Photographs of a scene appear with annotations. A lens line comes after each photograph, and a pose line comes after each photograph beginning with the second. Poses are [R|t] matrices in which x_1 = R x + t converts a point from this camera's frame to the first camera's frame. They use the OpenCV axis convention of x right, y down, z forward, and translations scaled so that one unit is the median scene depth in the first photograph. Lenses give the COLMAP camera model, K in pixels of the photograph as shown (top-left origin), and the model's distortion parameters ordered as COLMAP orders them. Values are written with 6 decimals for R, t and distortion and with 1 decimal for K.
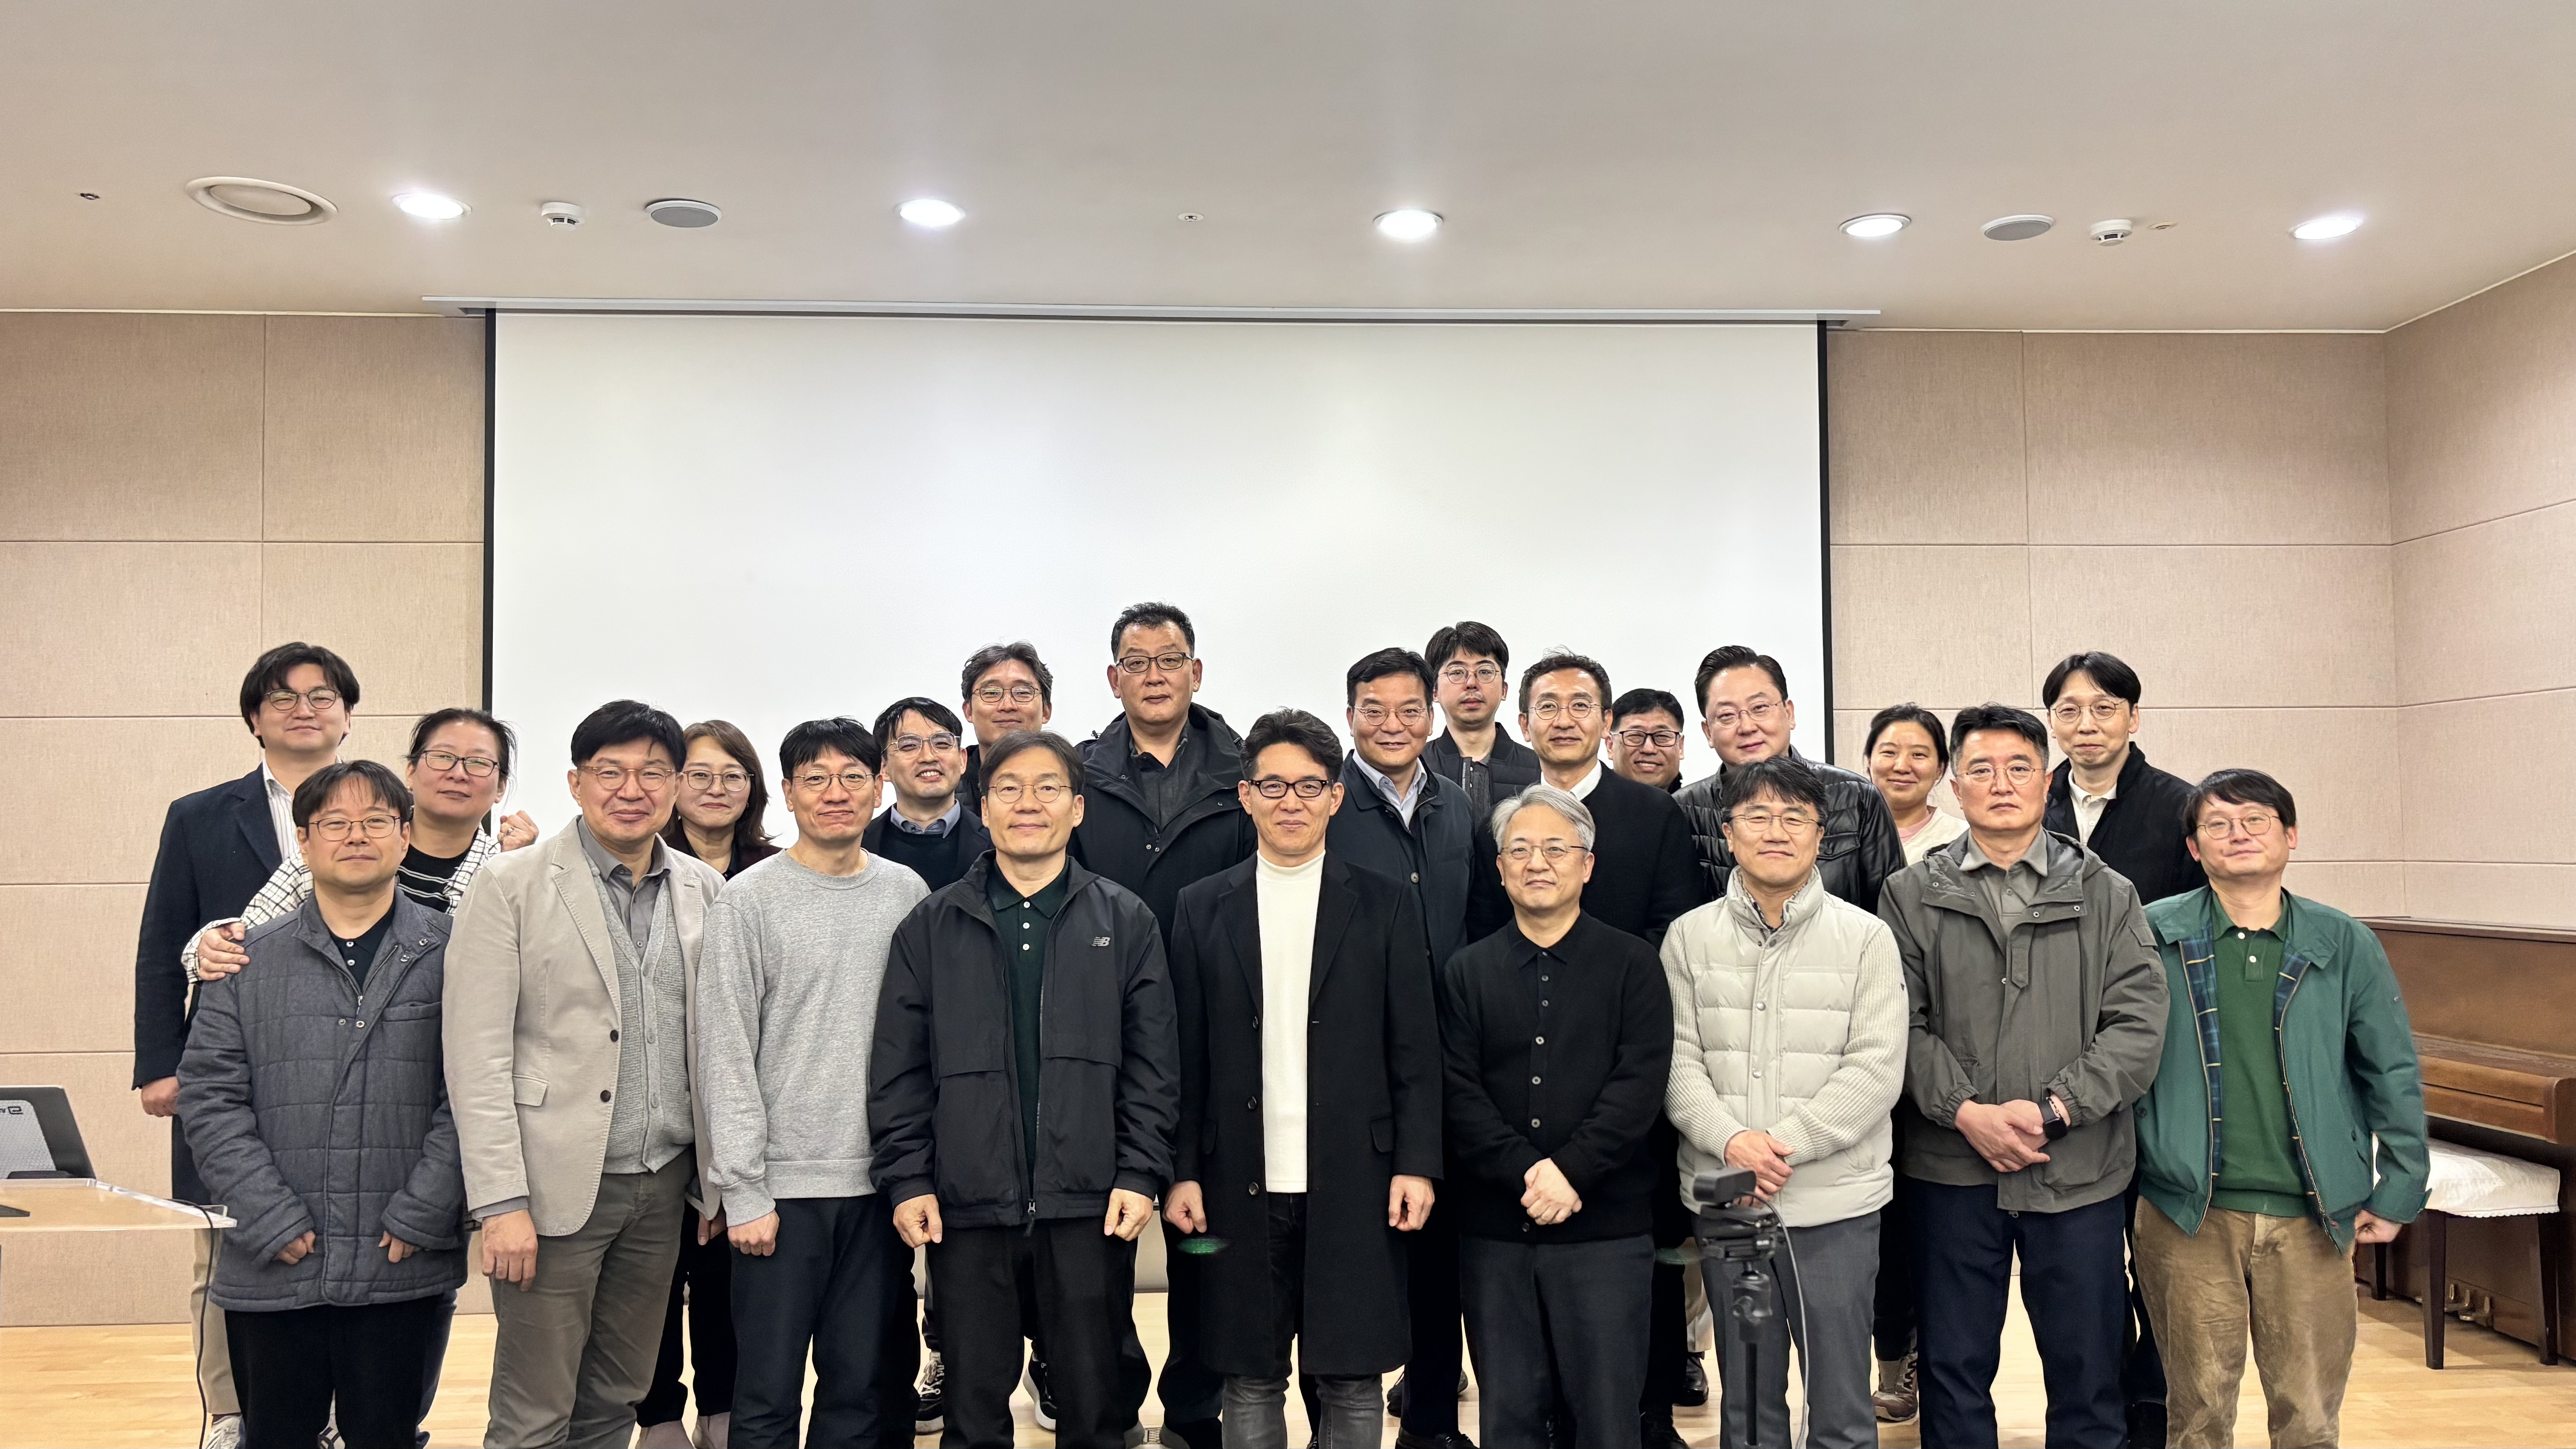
lens RADIAL K [[1912.5, 0, 1307.6], [0, 1912.5, 775.6], [0, 0, 1]] dist [0.046474, 0.006965]
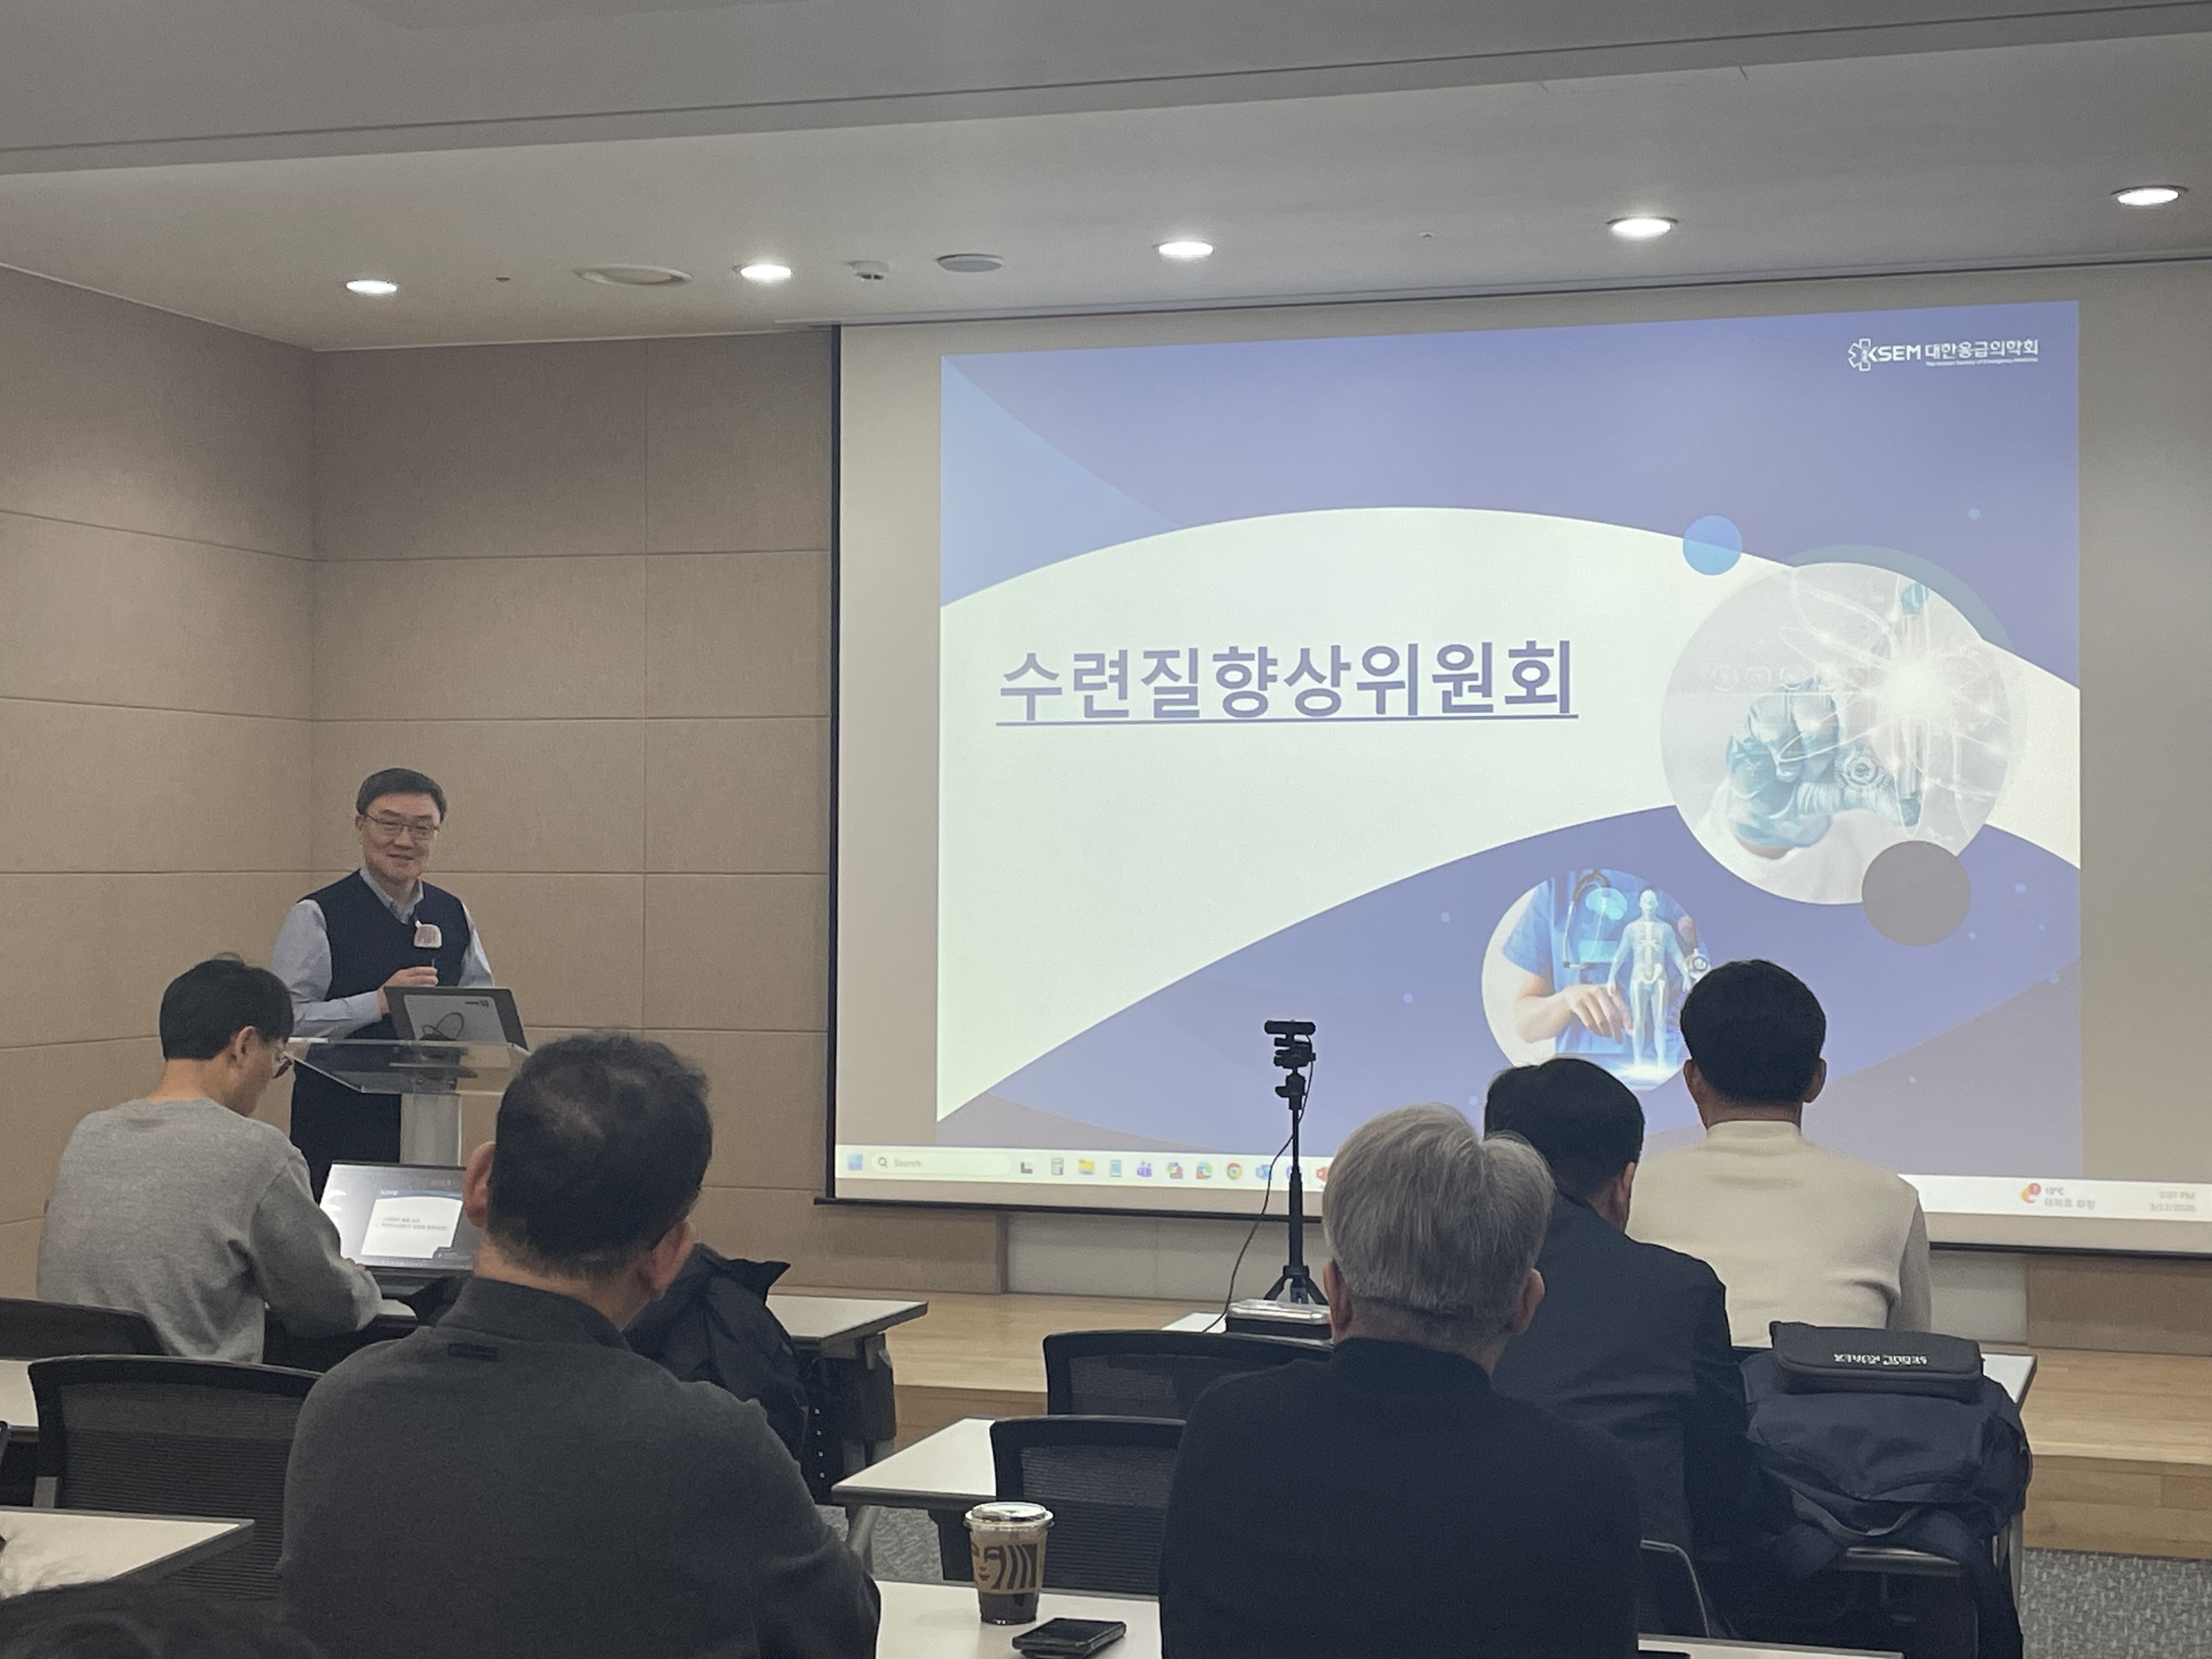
lens RADIAL K [[3360.9, 0, 1129.9], [0, 3360.9, 800.9], [0, 0, 1]] dist [0.107387, 0.000000]
pose [[0.931176, 0.006406, -0.364513, 0.381179], [-0.004035, 0.999965, 0.007268, -0.001808], [0.364547, -0.005297, 0.931170, -0.618846]]
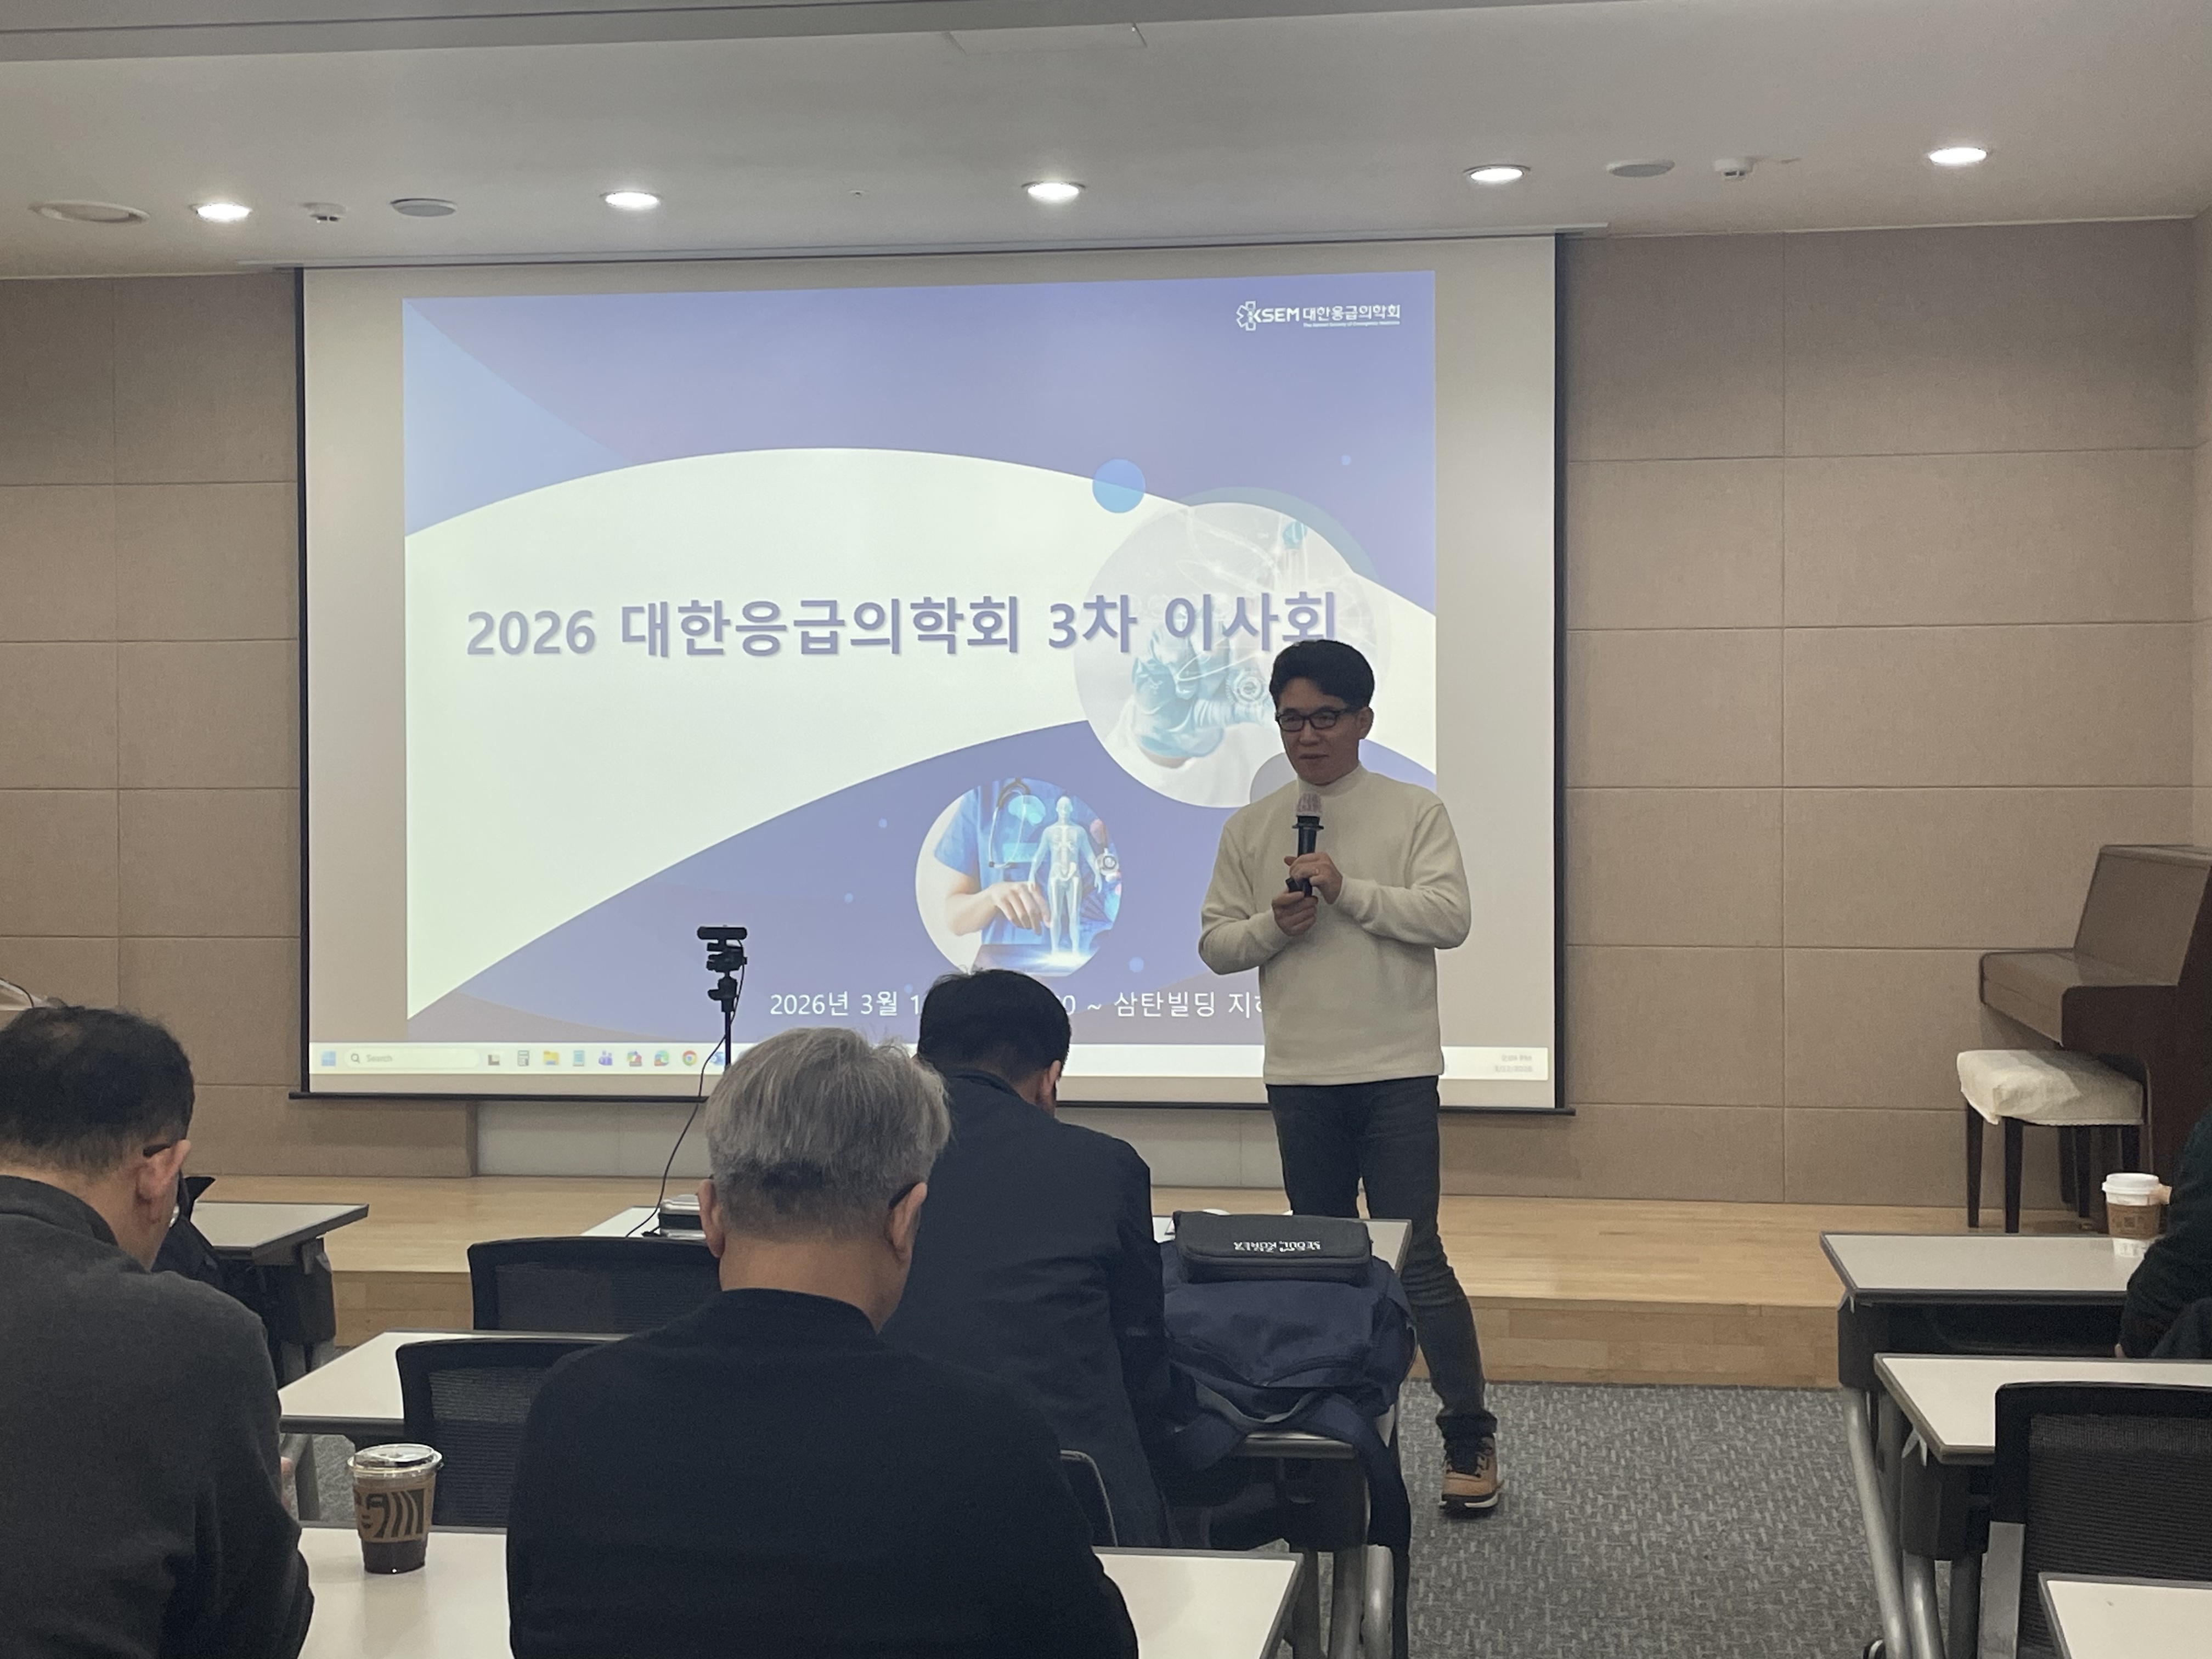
lens RADIAL K [[2898.7, 0, 1092.3], [0, 2898.7, 803.6], [0, 0, 1]] dist [0.104773, 0.000000]
pose [[0.977651, 0.008041, -0.210081, 0.362646], [-0.000598, 0.999371, 0.035469, 0.000645], [0.210234, -0.034550, 0.977040, -0.526641]]
